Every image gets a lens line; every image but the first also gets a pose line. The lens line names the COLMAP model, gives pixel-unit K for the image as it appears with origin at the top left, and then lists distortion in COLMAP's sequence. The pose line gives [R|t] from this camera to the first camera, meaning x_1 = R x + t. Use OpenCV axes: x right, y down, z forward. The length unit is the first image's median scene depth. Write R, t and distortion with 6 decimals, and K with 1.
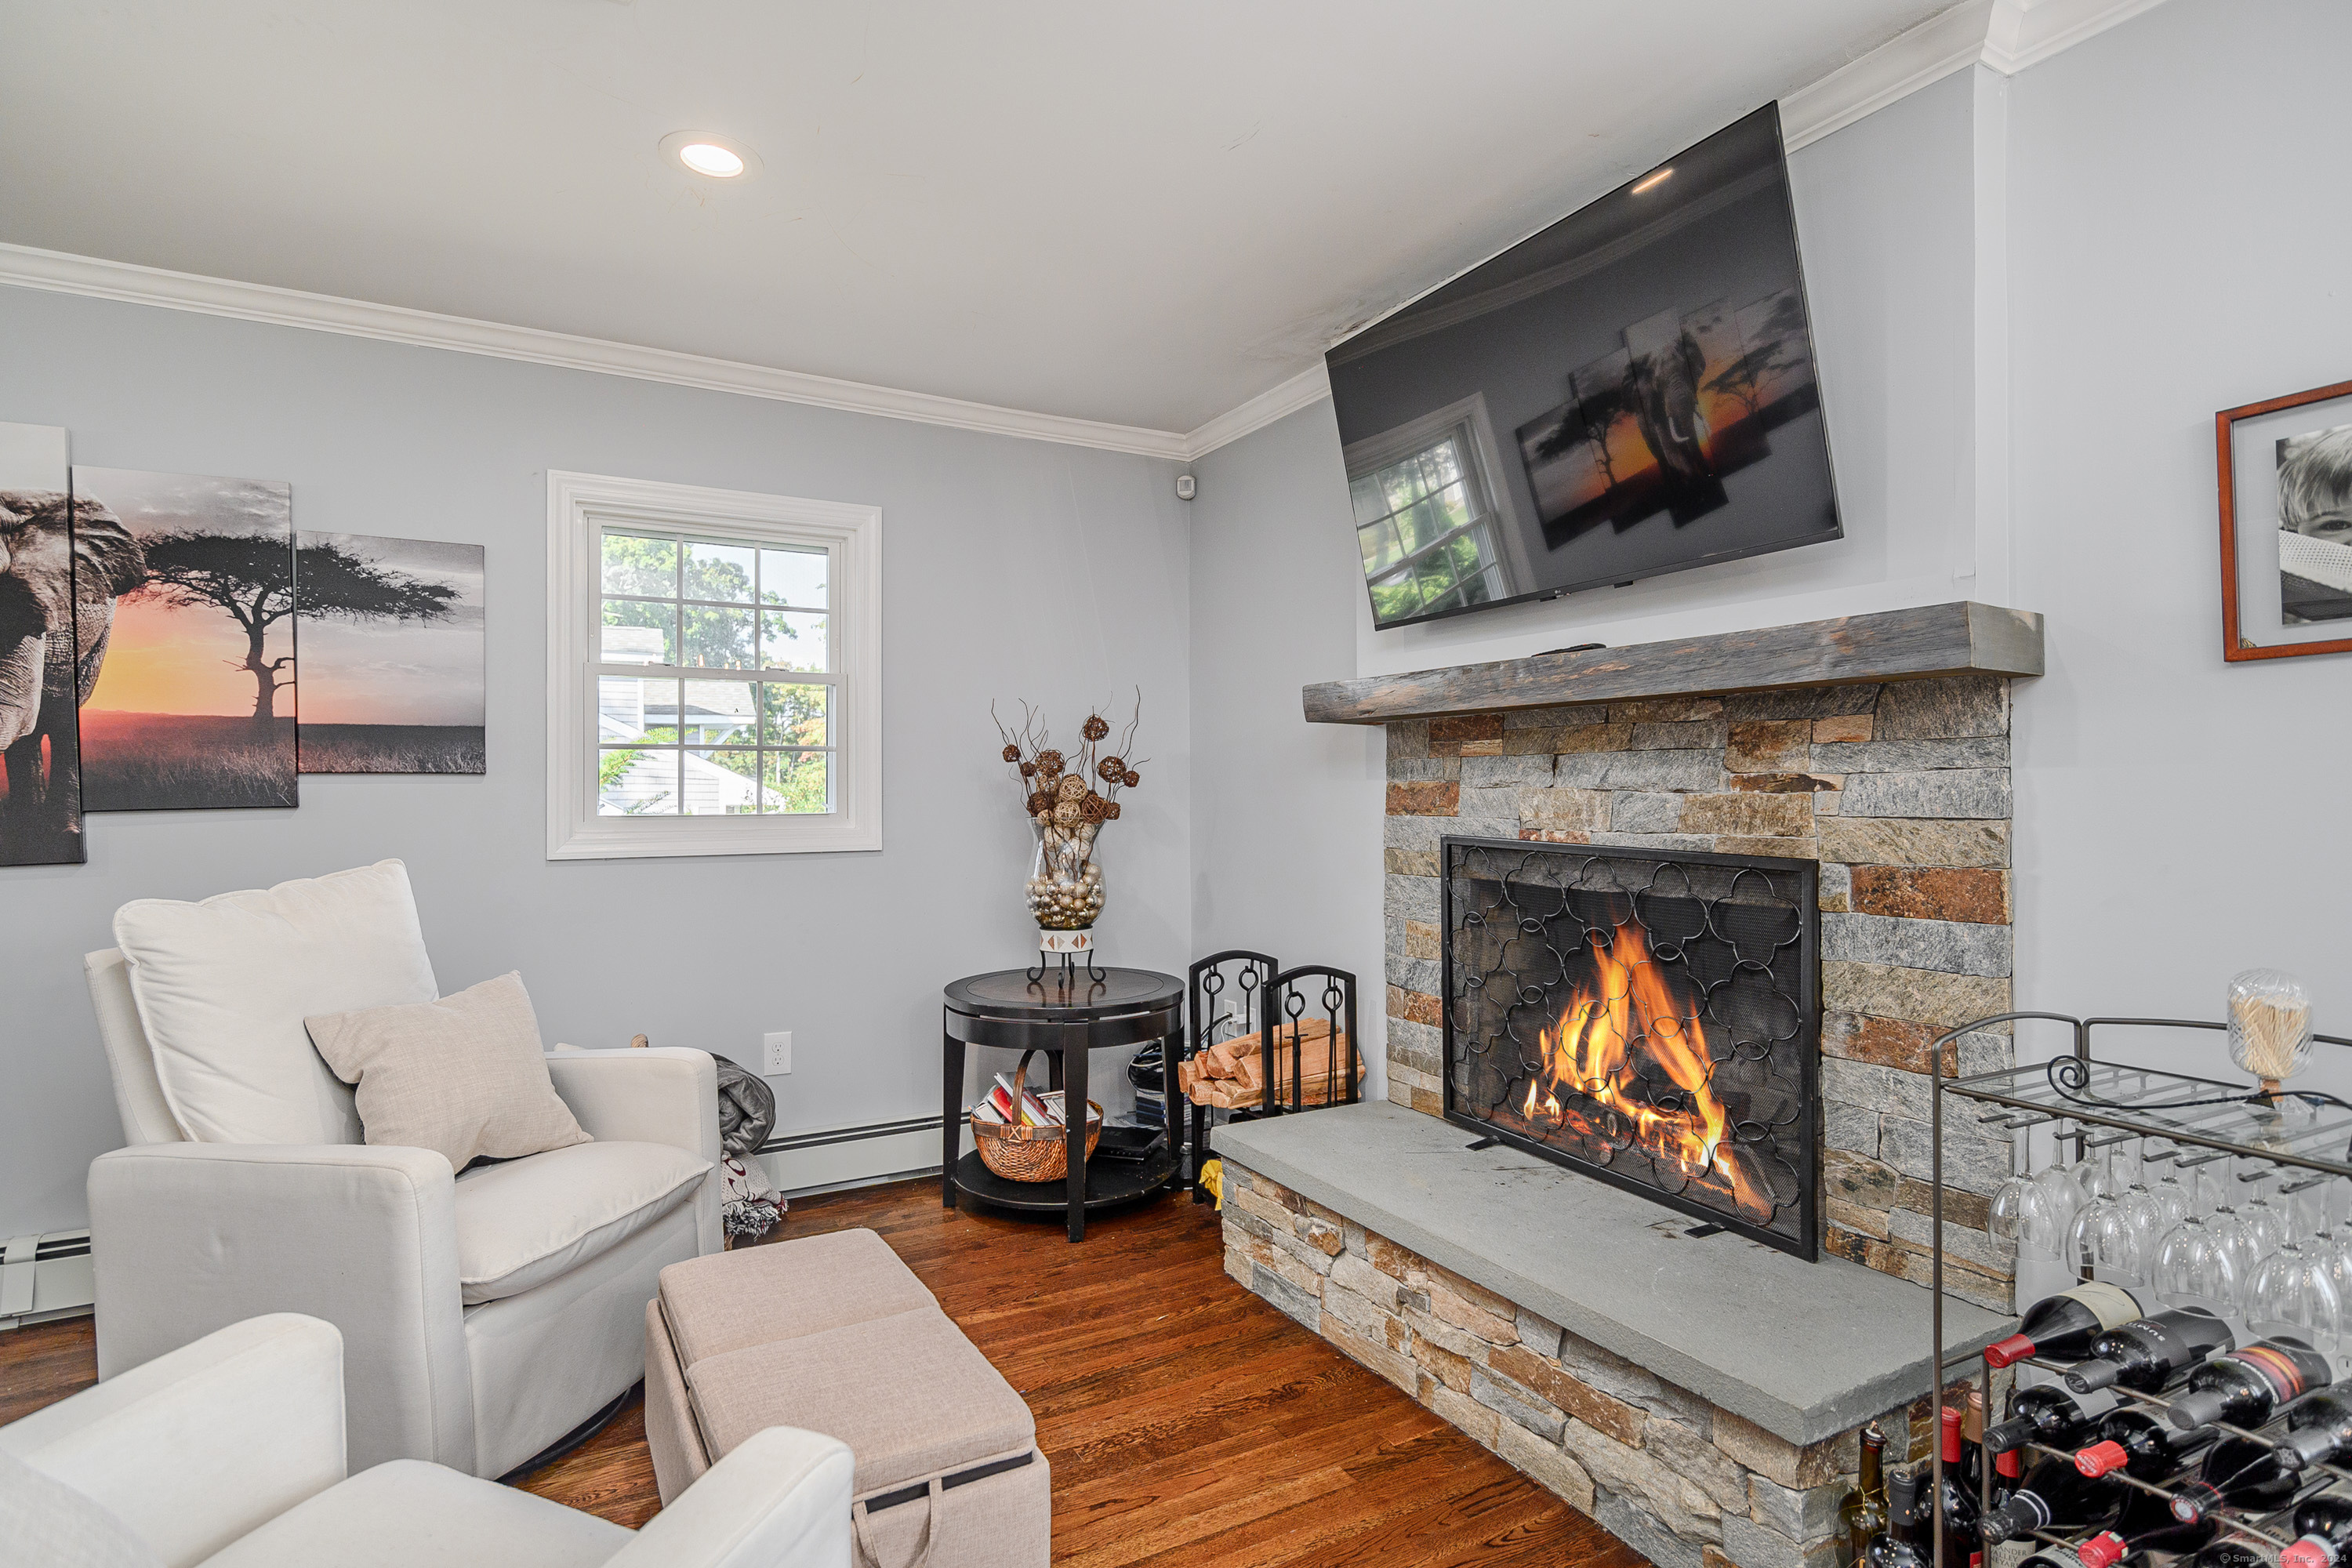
lens RADIAL K [[1191.3, 0, 1179.4], [0, 1191.3, 784.7], [0, 0, 1]] dist [0.002920, 0.001287]
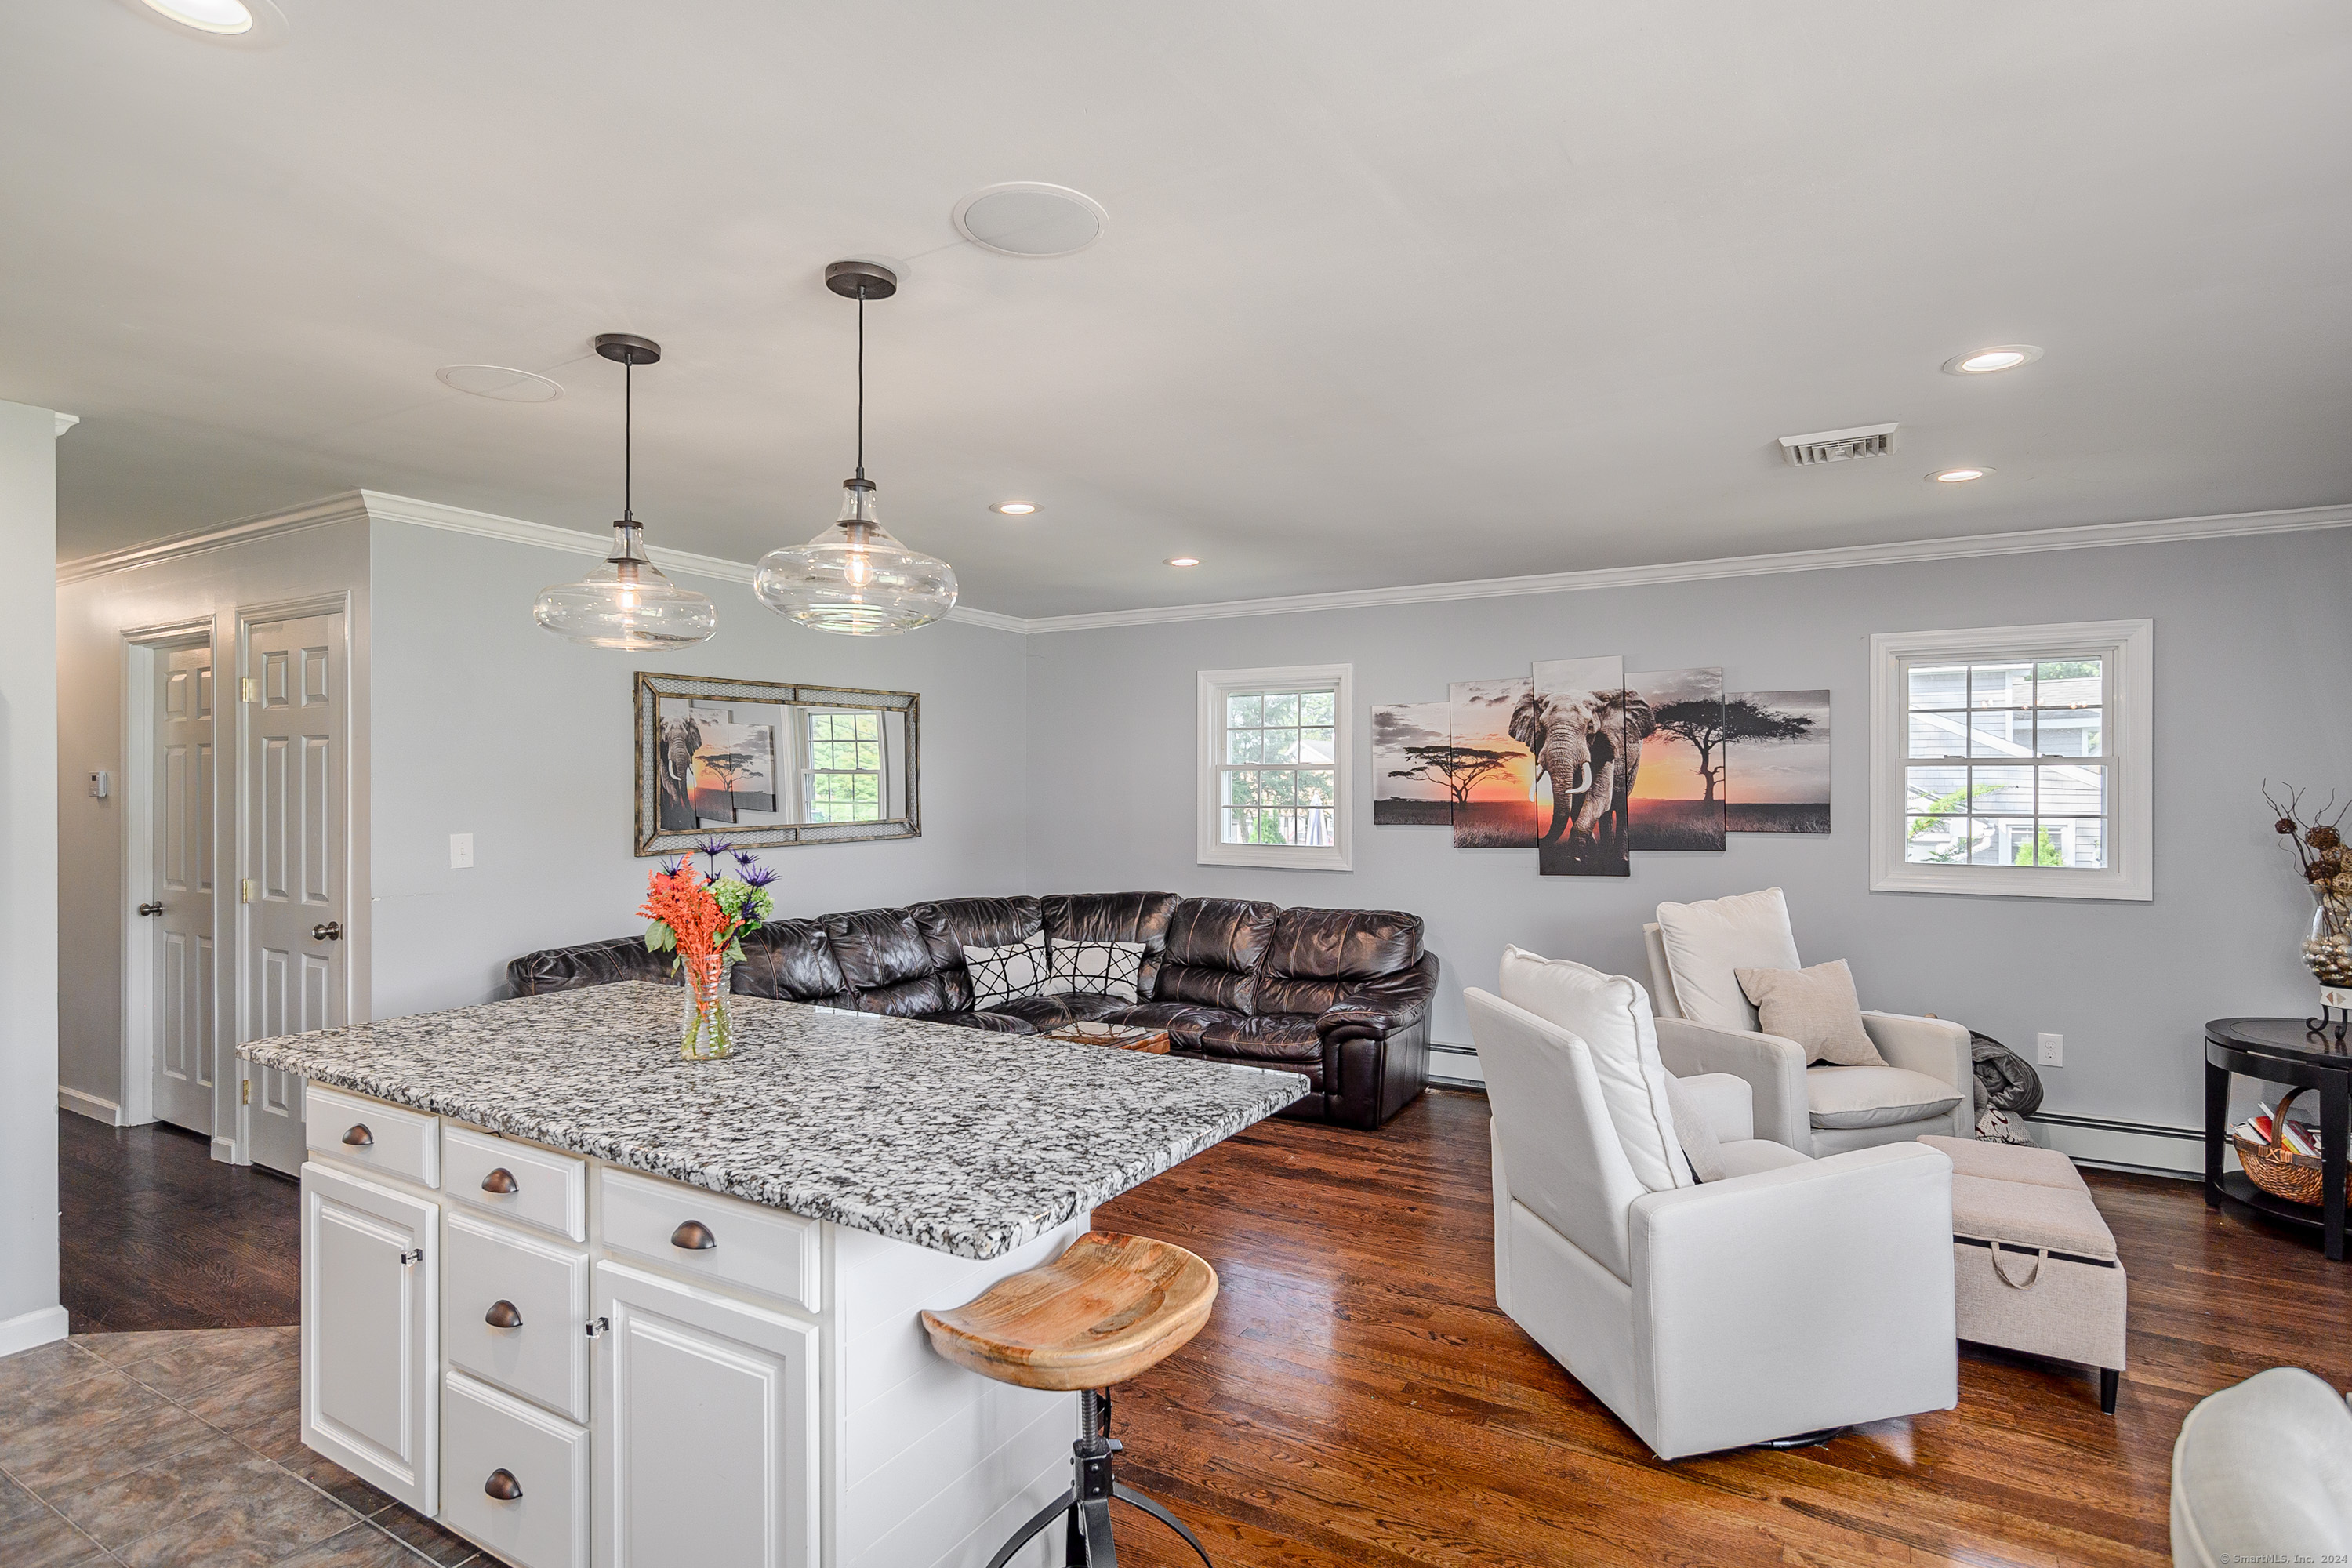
lens RADIAL K [[1191.3, 0, 1179.4], [0, 1191.3, 784.7], [0, 0, 1]] dist [0.002920, 0.001287]
pose [[0.501368, 0.001061, -0.865234, 0.377462], [0.001342, 0.999997, 0.002003, -0.082835], [0.865233, -0.002165, 0.501365, -0.576532]]
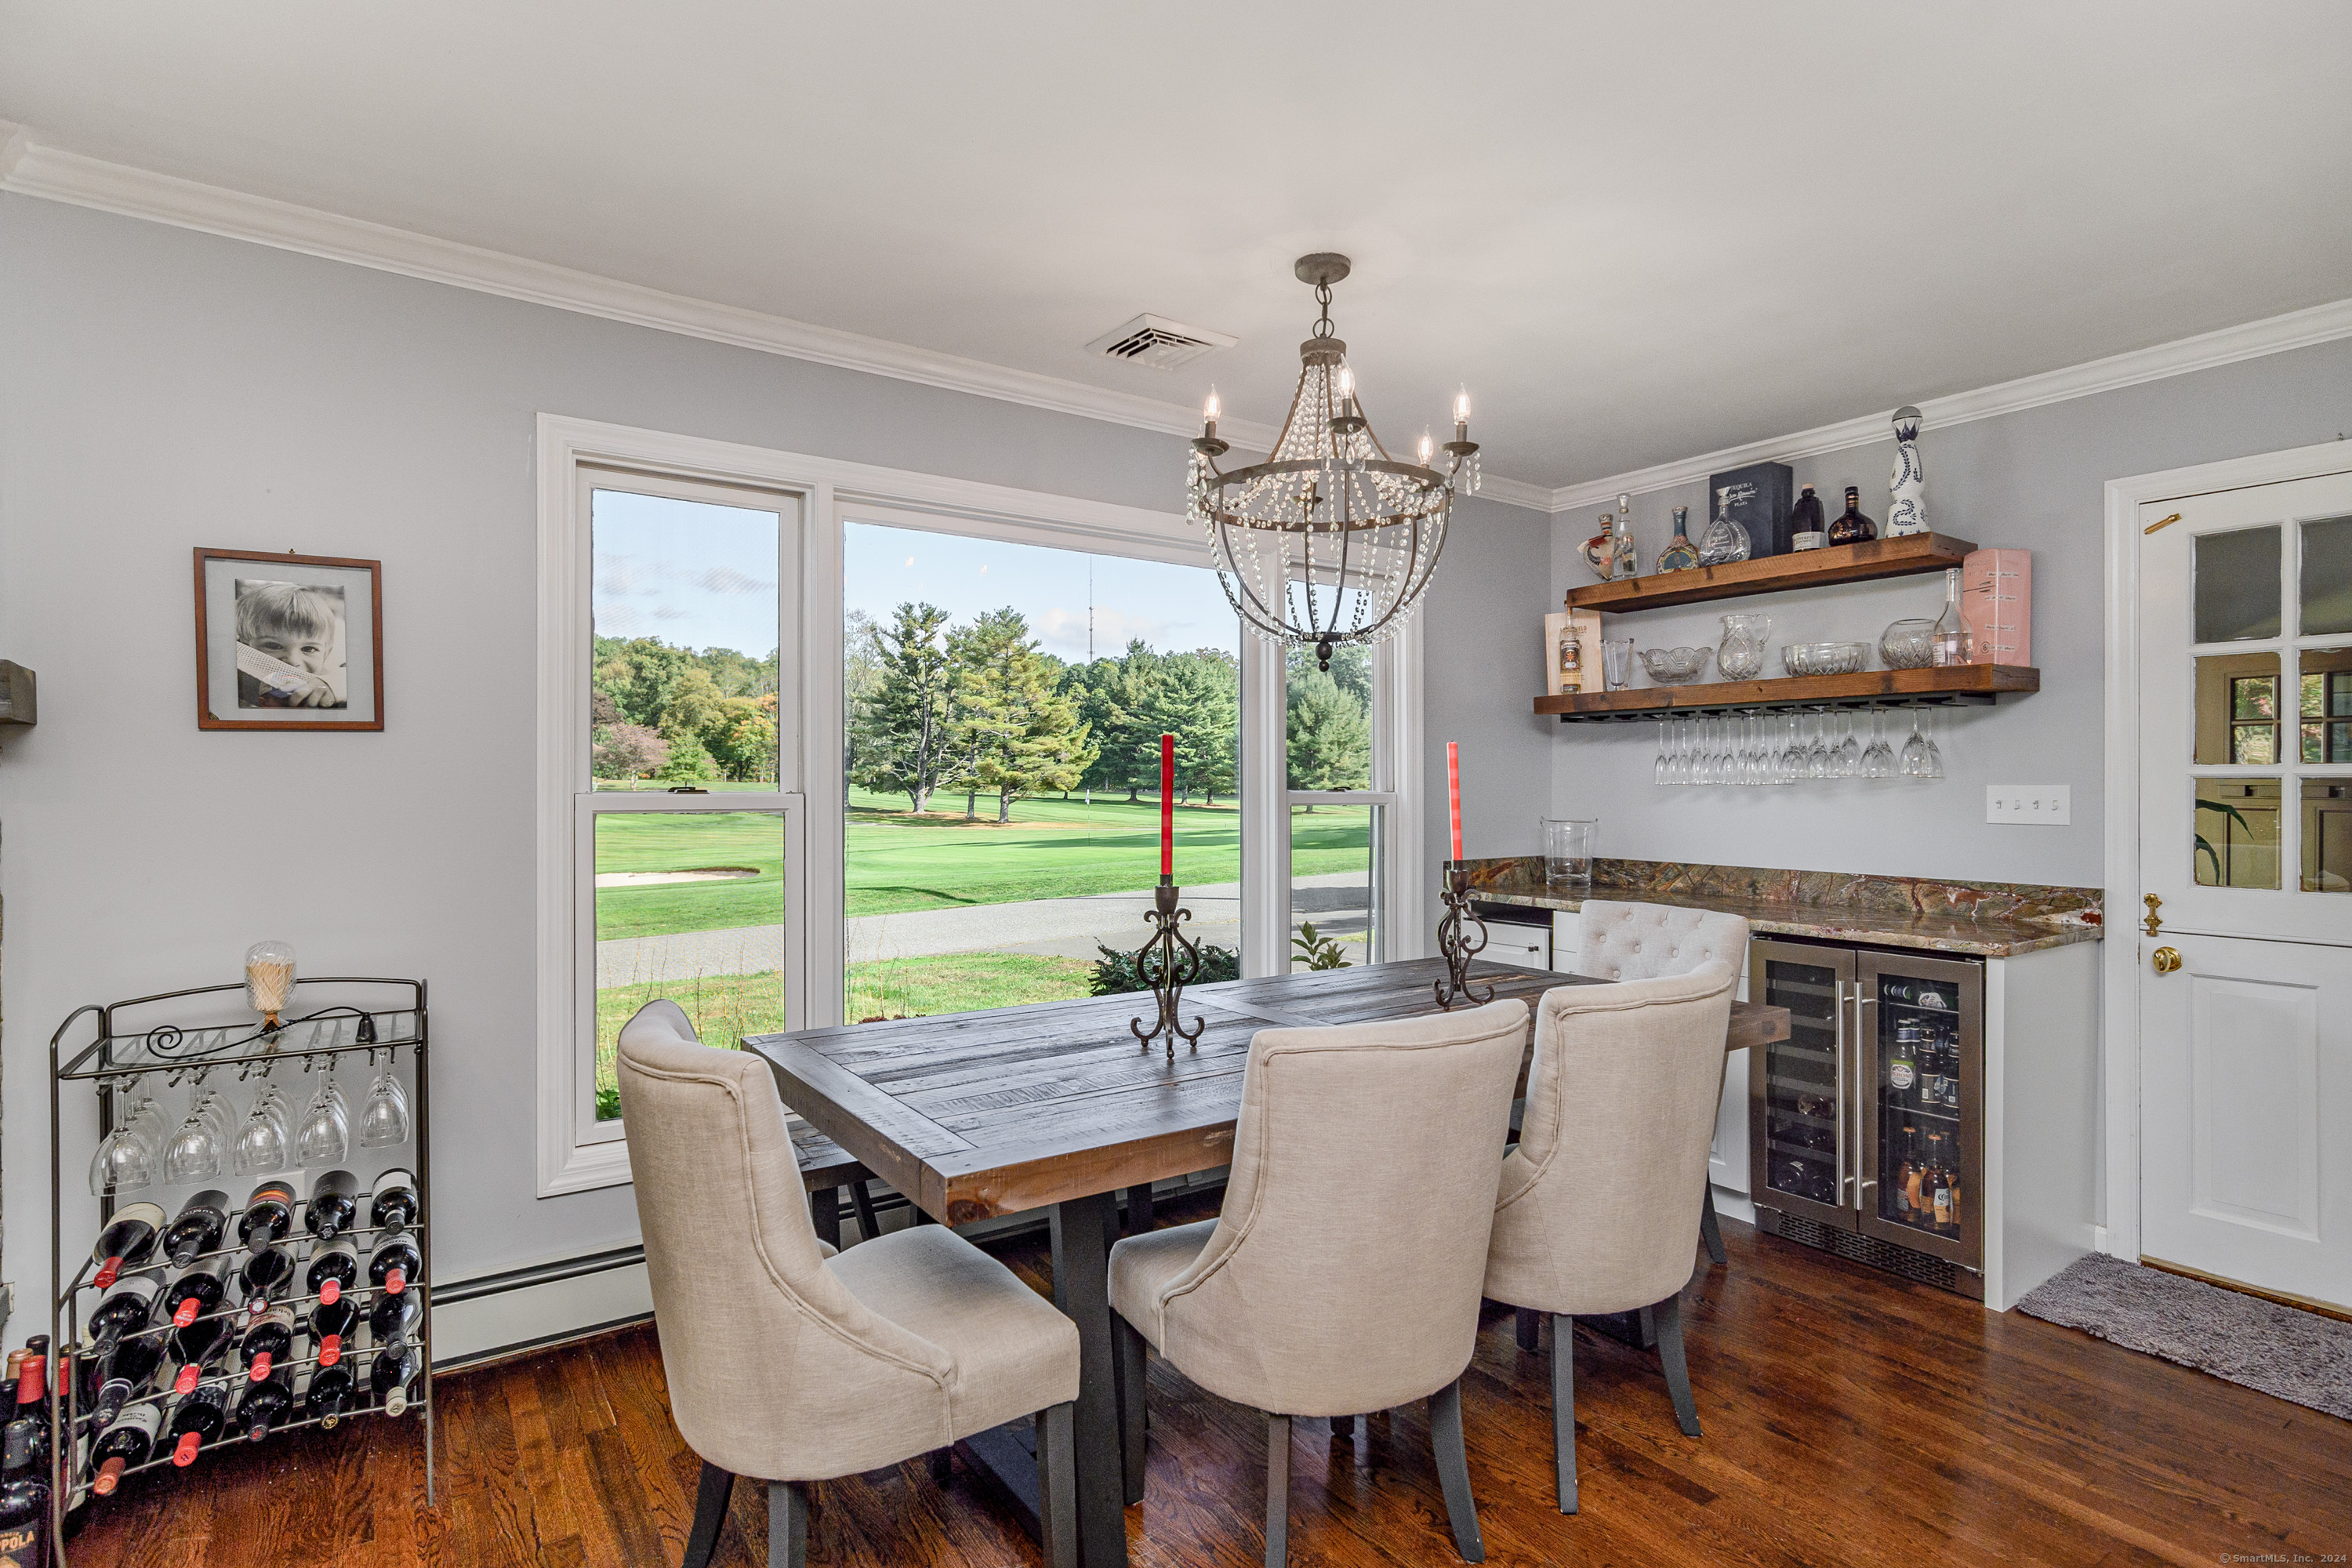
lens RADIAL K [[1191.3, 0, 1179.4], [0, 1191.3, 784.7], [0, 0, 1]] dist [0.002920, 0.001287]
pose [[-0.092867, -0.001961, 0.995677, -0.350653], [-0.006432, 0.999978, 0.001370, -0.026707], [-0.995658, -0.006277, -0.092878, -0.004452]]
